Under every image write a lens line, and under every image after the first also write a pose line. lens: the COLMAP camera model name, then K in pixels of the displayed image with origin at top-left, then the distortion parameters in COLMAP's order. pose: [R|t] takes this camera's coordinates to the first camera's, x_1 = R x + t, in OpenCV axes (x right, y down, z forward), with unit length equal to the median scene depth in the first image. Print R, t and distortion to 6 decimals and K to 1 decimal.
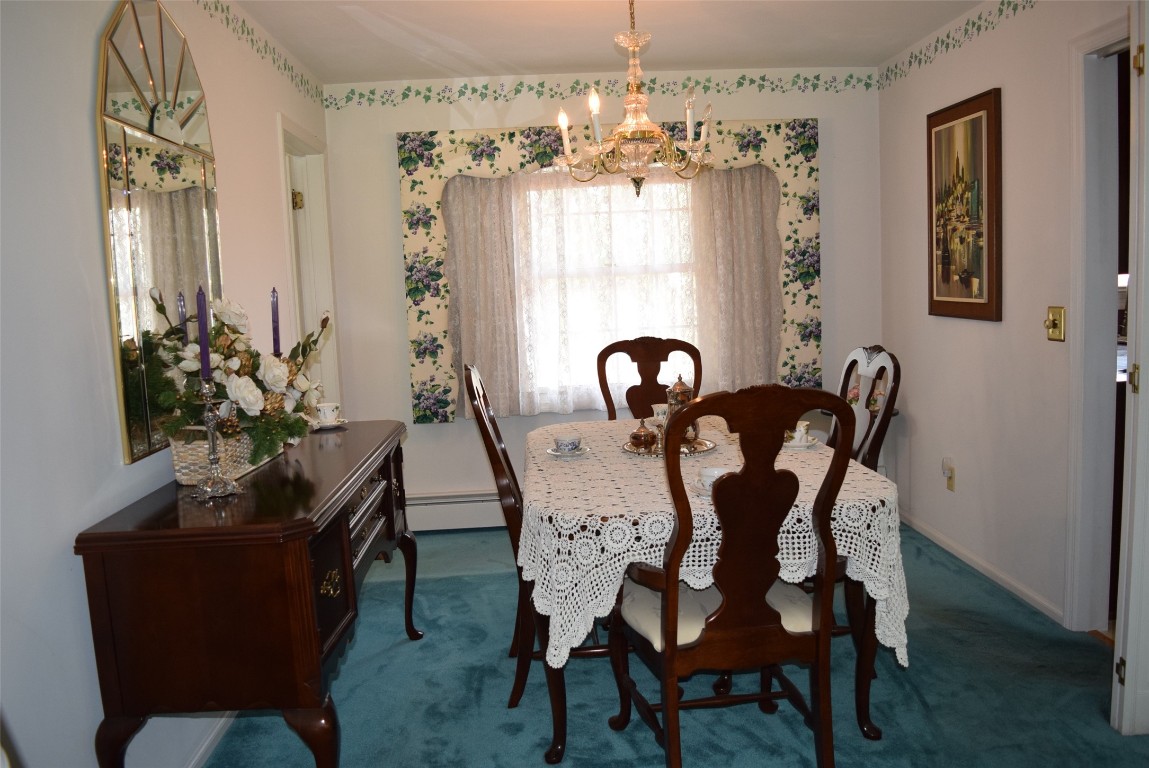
lens RADIAL K [[906.0, 0, 571.2], [0, 906.0, 381.3], [0, 0, 1]] dist [-0.088311, -0.001785]
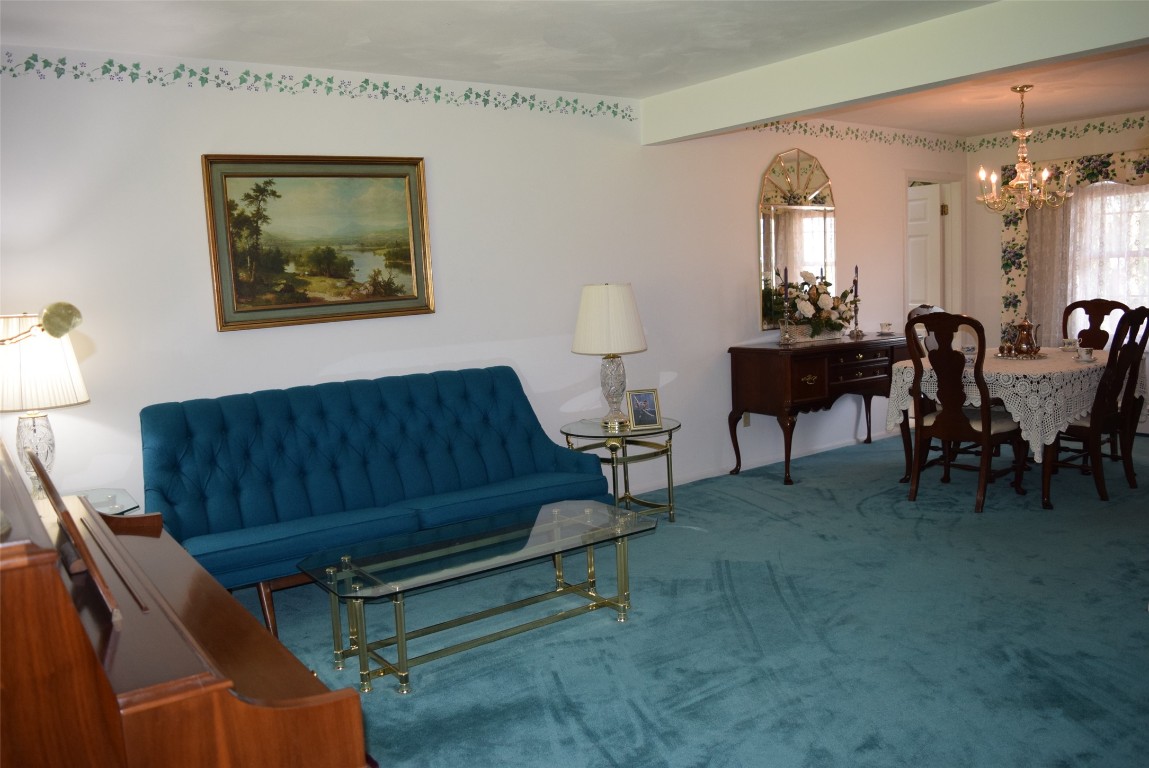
lens RADIAL K [[906.0, 0, 581.0], [0, 906.0, 387.5], [0, 0, 1]] dist [-0.088311, -0.001785]
pose [[0.550541, 0.118961, -0.826289, 0.739609], [-0.073646, 0.992857, 0.093873, 0.022389], [0.831553, 0.009172, 0.555369, -0.492702]]
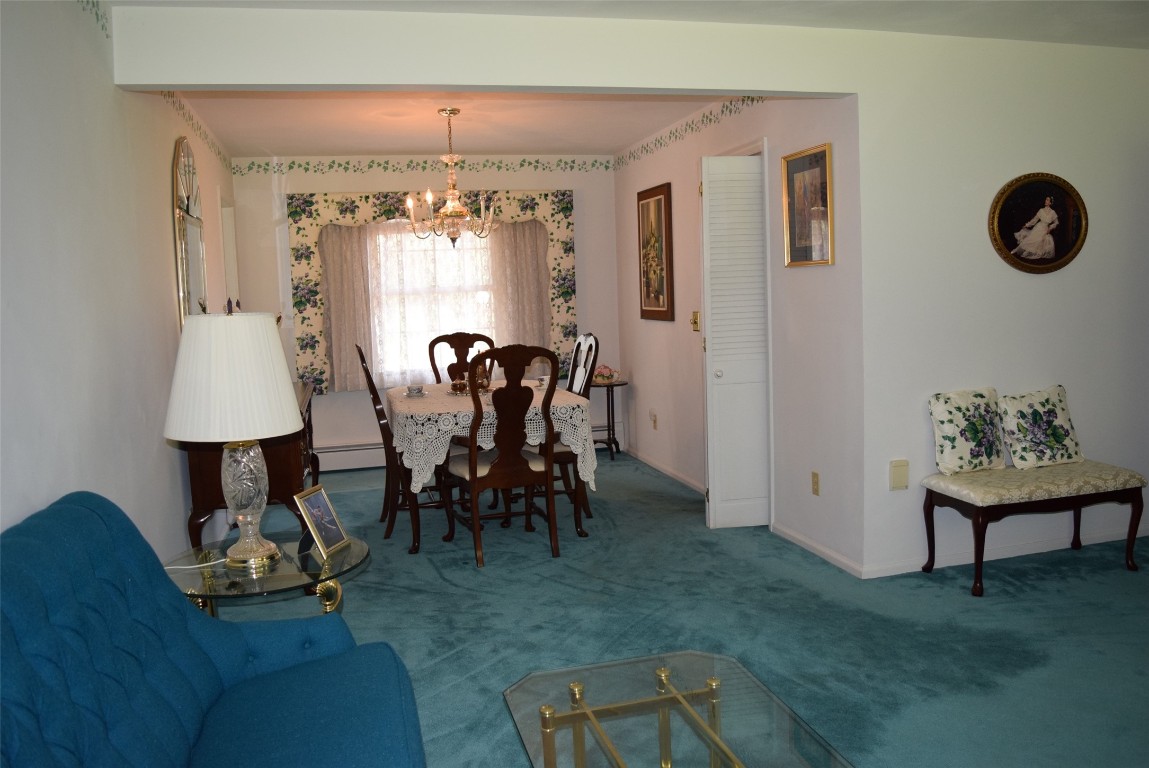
lens RADIAL K [[906.0, 0, 577.2], [0, 906.0, 380.0], [0, 0, 1]] dist [-0.088311, -0.001785]
pose [[0.978019, -0.012181, 0.208158, -0.039637], [0.016364, 0.999697, -0.018382, 0.057067], [-0.207871, 0.021384, 0.977923, -0.501490]]
